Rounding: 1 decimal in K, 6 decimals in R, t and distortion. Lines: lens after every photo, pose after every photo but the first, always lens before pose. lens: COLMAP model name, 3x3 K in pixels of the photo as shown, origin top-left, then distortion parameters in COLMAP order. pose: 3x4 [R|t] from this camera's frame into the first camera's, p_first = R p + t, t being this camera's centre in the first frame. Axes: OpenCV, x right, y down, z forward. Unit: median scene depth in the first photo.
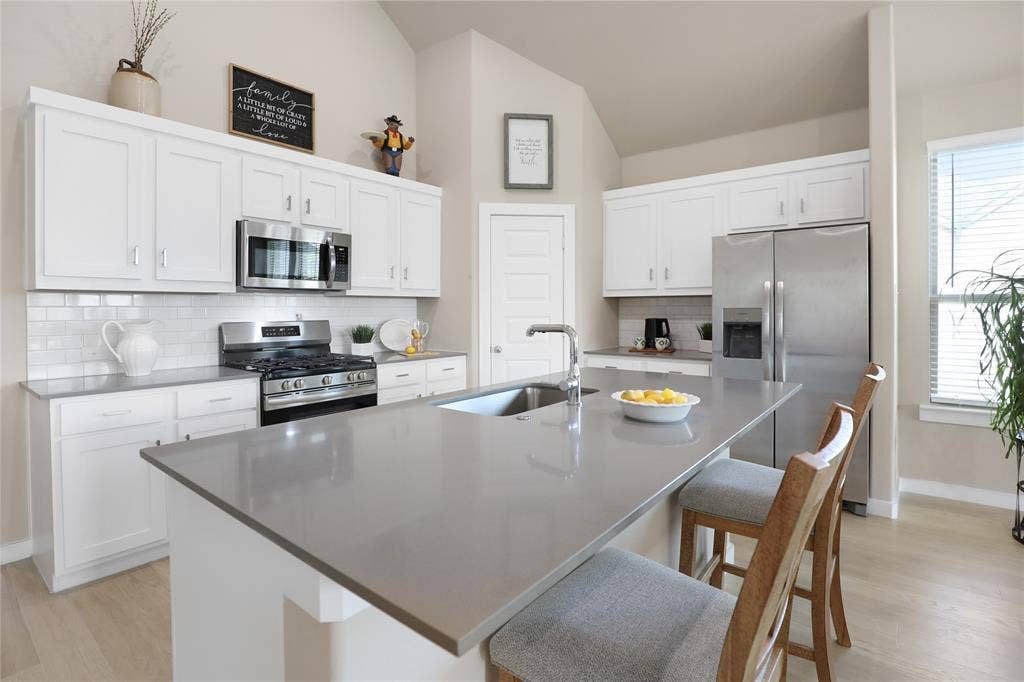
lens RADIAL K [[489.0, 0, 523.2], [0, 489.0, 310.5], [0, 0, 1]] dist [-0.021157, 0.000211]
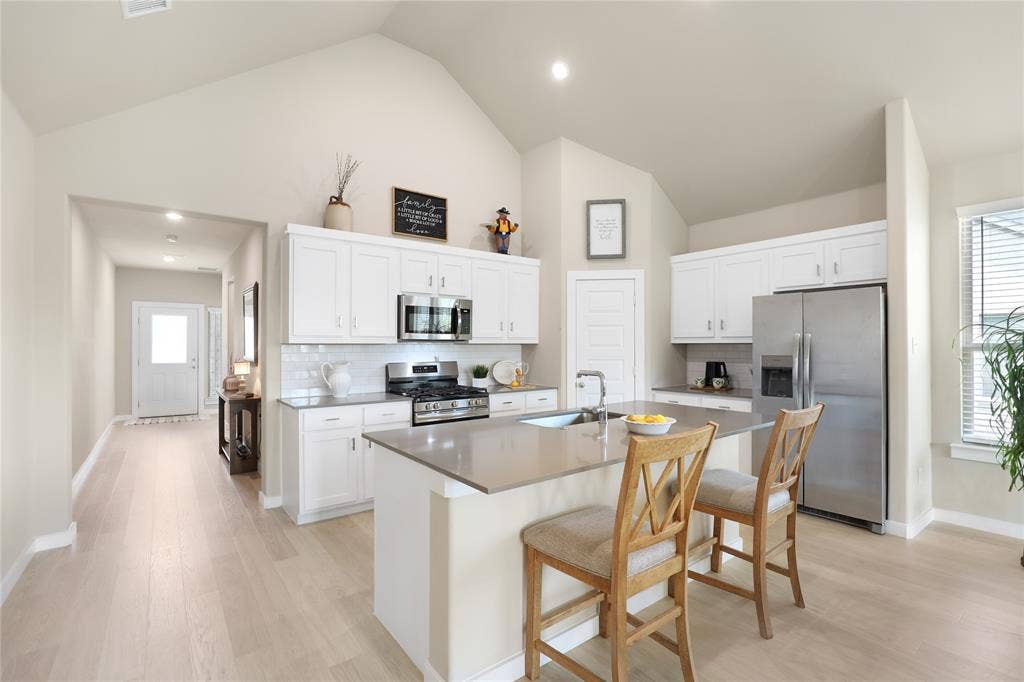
lens RADIAL K [[464.2, 0, 532.4], [0, 464.2, 341.2], [0, 0, 1]] dist [-0.002594, -0.000378]
pose [[0.974289, -0.000052, -0.225301, 0.112540], [-0.002829, 0.999918, -0.012466, -0.022543], [0.225283, 0.012782, 0.974209, -0.248797]]
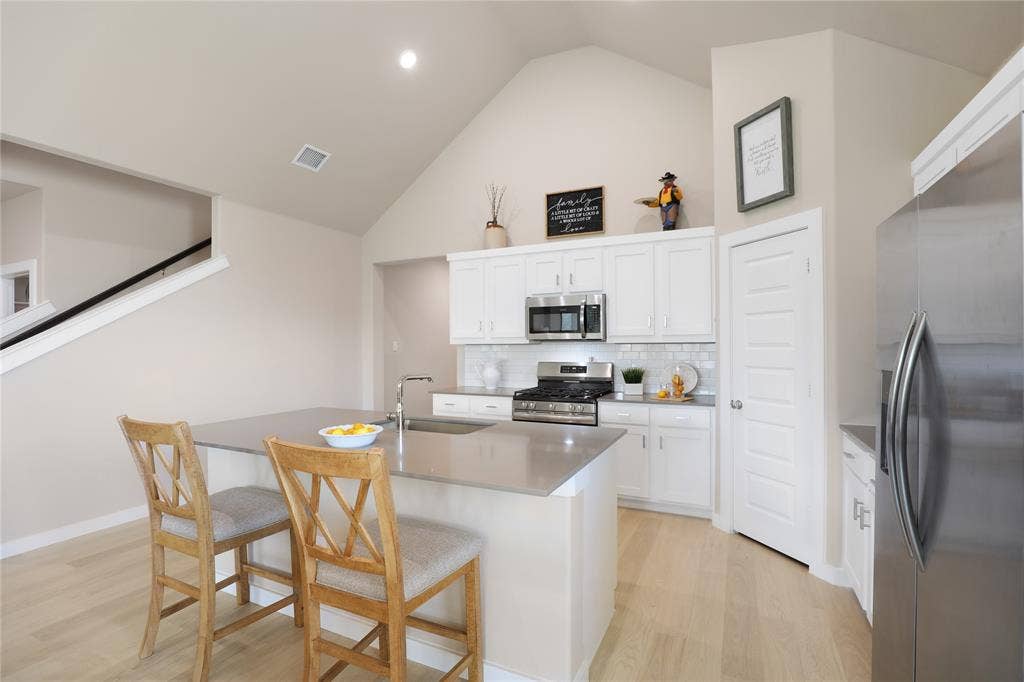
lens RADIAL K [[479.9, 0, 512.0], [0, 479.9, 341.0], [0, 0, 1]] dist [-0.002742, -0.000223]
pose [[0.223229, -0.007783, -0.974735, 0.784272], [-0.003175, 0.999957, -0.008711, -0.025511], [0.974761, 0.005039, 0.223195, 0.504587]]
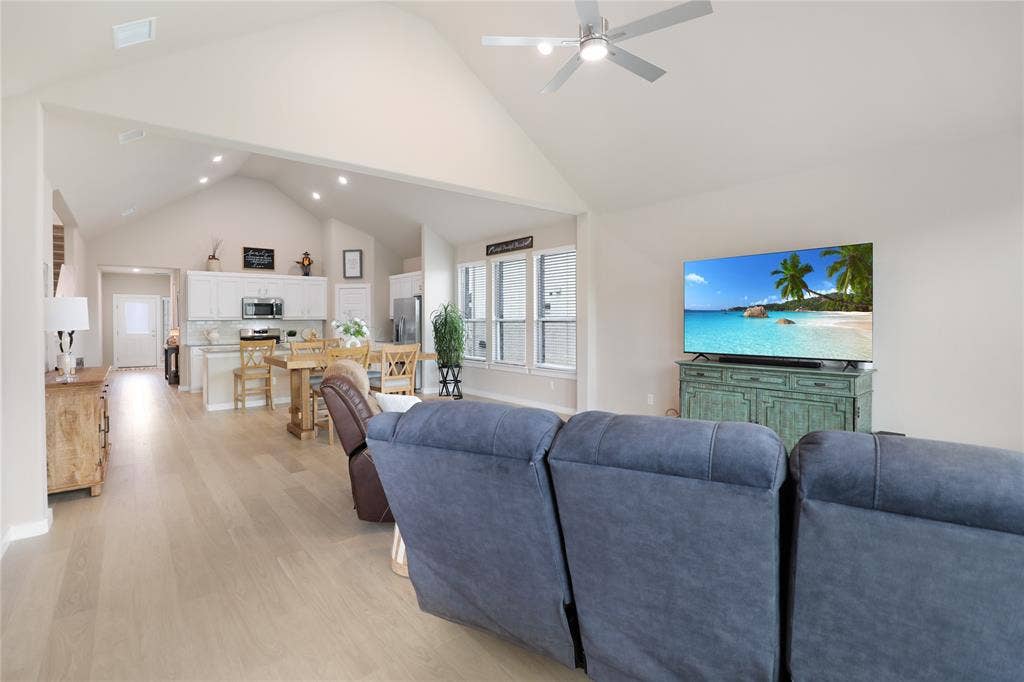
lens RADIAL K [[464.1, 0, 513.1], [0, 464.1, 320.2], [0, 0, 1]] dist [0.001111, 0.000132]
pose [[0.978161, -0.001471, -0.207843, 1.587742], [0.000664, 0.999992, -0.003954, -0.017726], [0.207847, 0.003729, 0.978154, -1.450951]]
